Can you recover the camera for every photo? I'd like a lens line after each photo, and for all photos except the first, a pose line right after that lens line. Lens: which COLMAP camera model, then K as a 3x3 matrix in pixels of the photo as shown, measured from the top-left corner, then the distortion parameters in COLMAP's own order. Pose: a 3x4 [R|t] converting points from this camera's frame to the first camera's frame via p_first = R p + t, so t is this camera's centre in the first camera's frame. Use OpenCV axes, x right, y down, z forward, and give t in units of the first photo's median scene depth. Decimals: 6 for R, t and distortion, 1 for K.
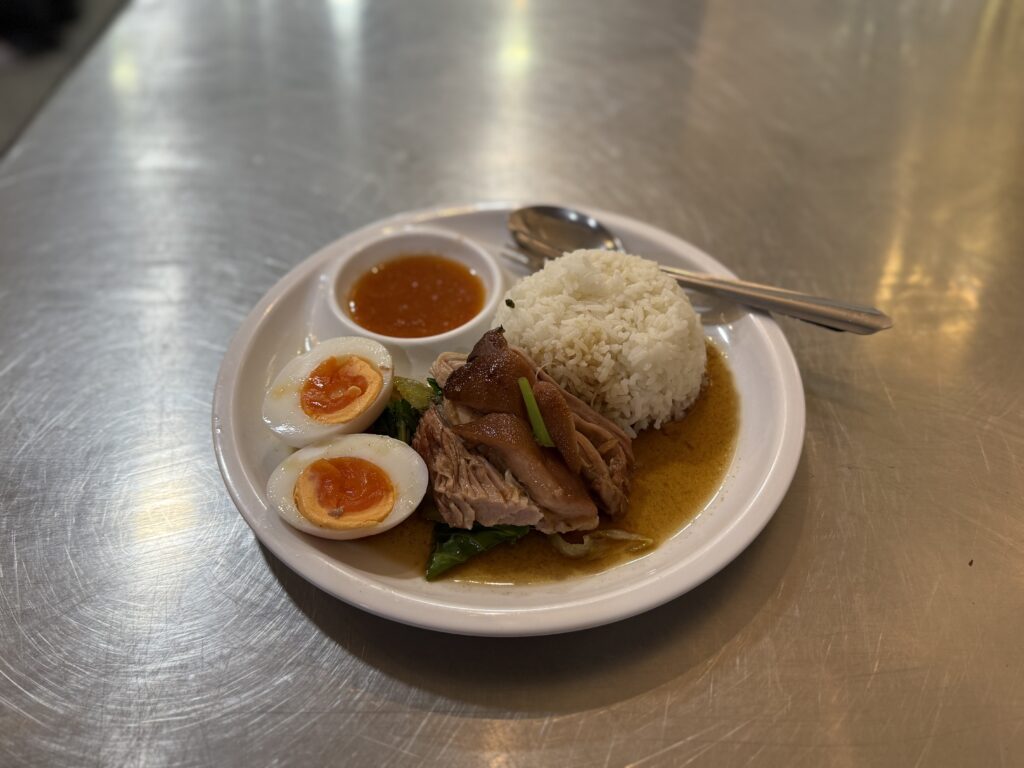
lens RADIAL K [[818.4, 0, 526.8], [0, 818.4, 364.7], [0, 0, 1]] dist [0.093163, 0.004939]
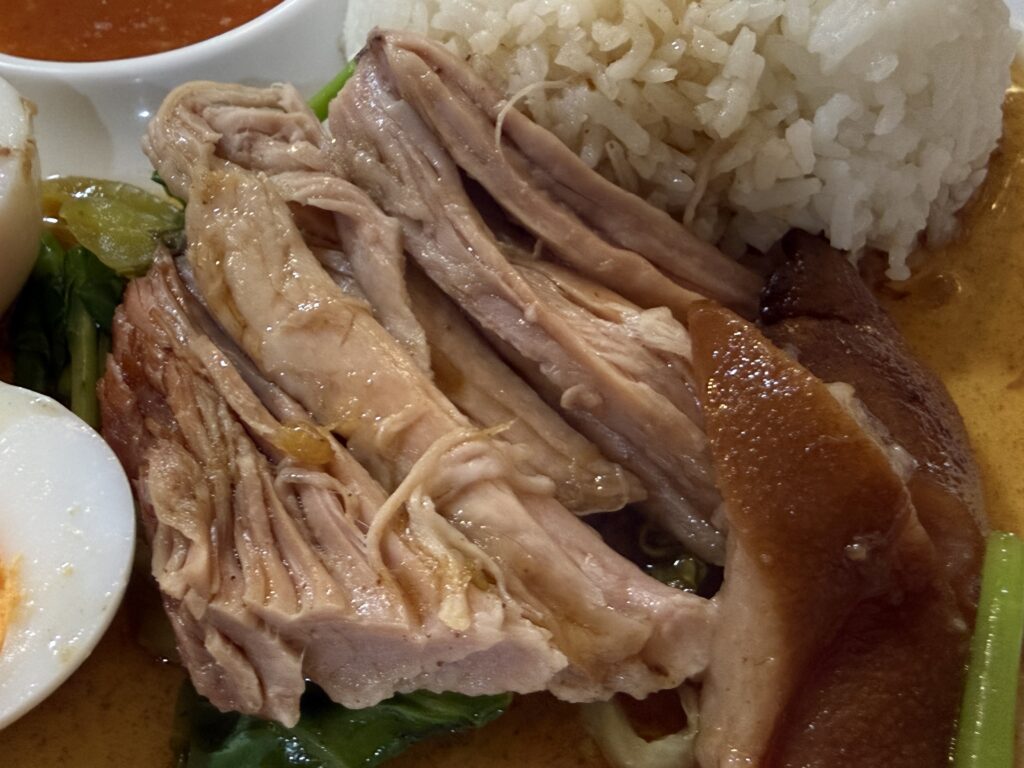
lens RADIAL K [[1049.0, 0, 468.6], [0, 1049.0, 389.7], [0, 0, 1]] dist [0.000750, 0.000000]
pose [[0.997170, -0.074035, -0.013080, 0.000204], [0.075161, 0.977701, 0.196091, 0.029423], [-0.001729, -0.196519, 0.980498, 0.619779]]
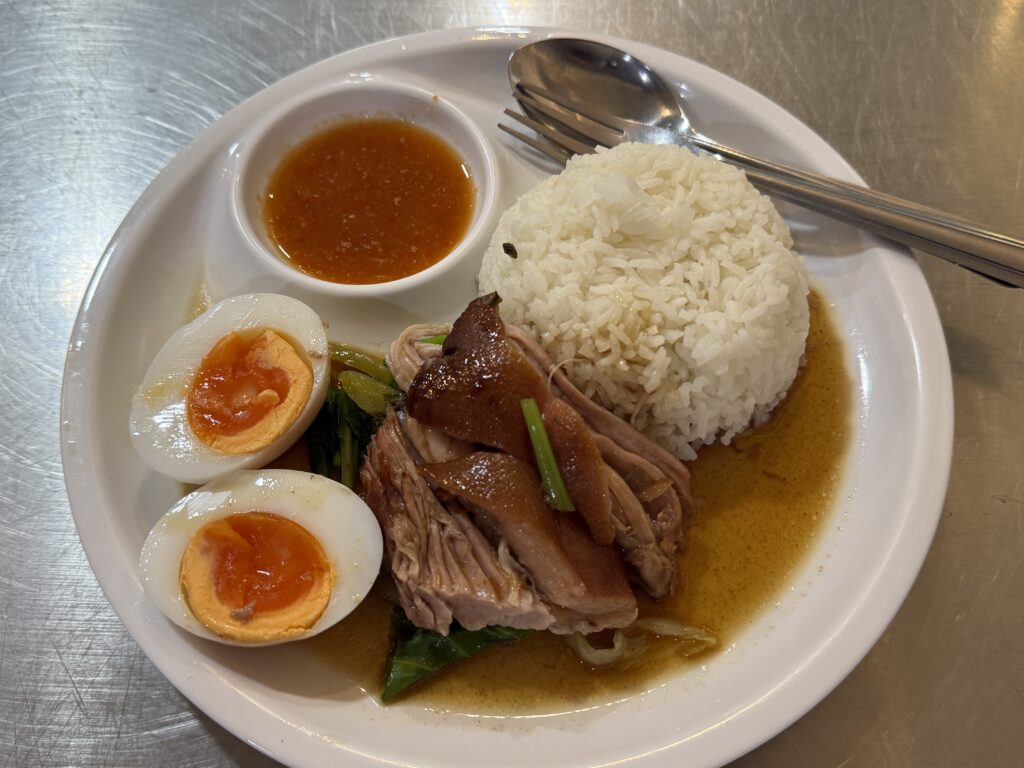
lens RADIAL K [[953.1, 0, 536.0], [0, 953.1, 373.5], [0, 0, 1]] dist [0.074321, -0.040219]
pose [[0.999870, 0.016045, 0.001285, 0.000275], [-0.015768, 0.960282, 0.278584, -0.200611], [0.003236, -0.278568, 0.960411, 0.277545]]
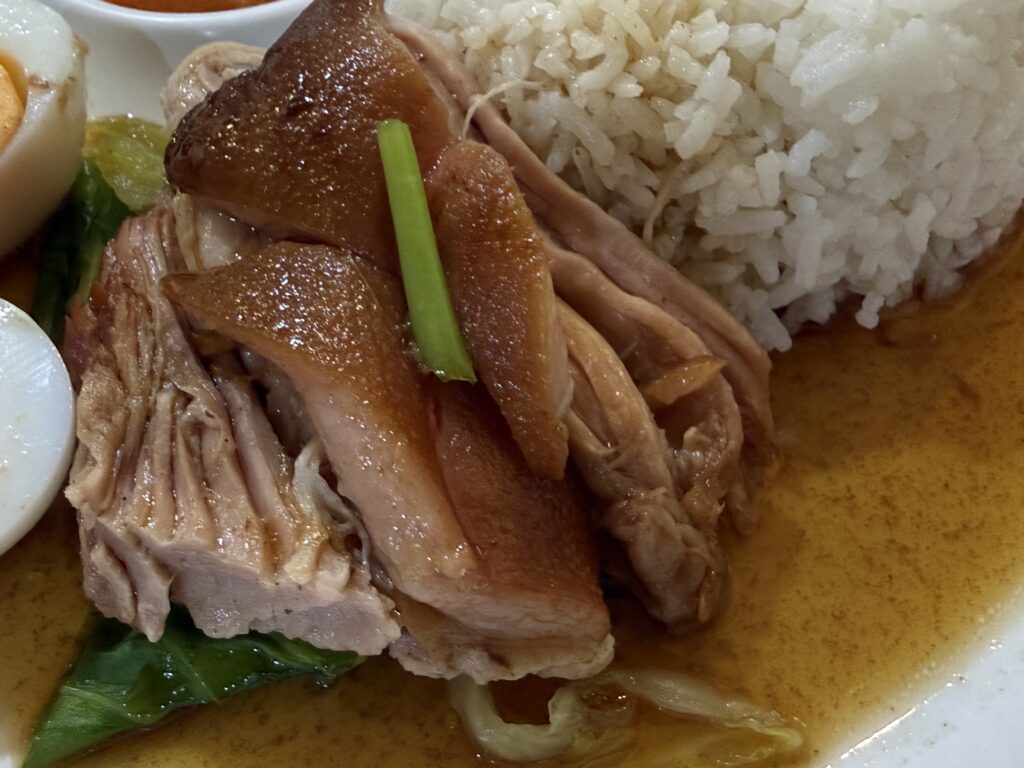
lens RADIAL K [[1049.0, 0, 461.9], [0, 1049.0, 384.0], [0, 0, 1]] dist [0.000750, 0.000000]
pose [[0.981224, 0.090613, -0.170262, 0.083253], [-0.052298, 0.974695, 0.217335, 0.022902], [0.185647, -0.204350, 0.961133, 0.612319]]
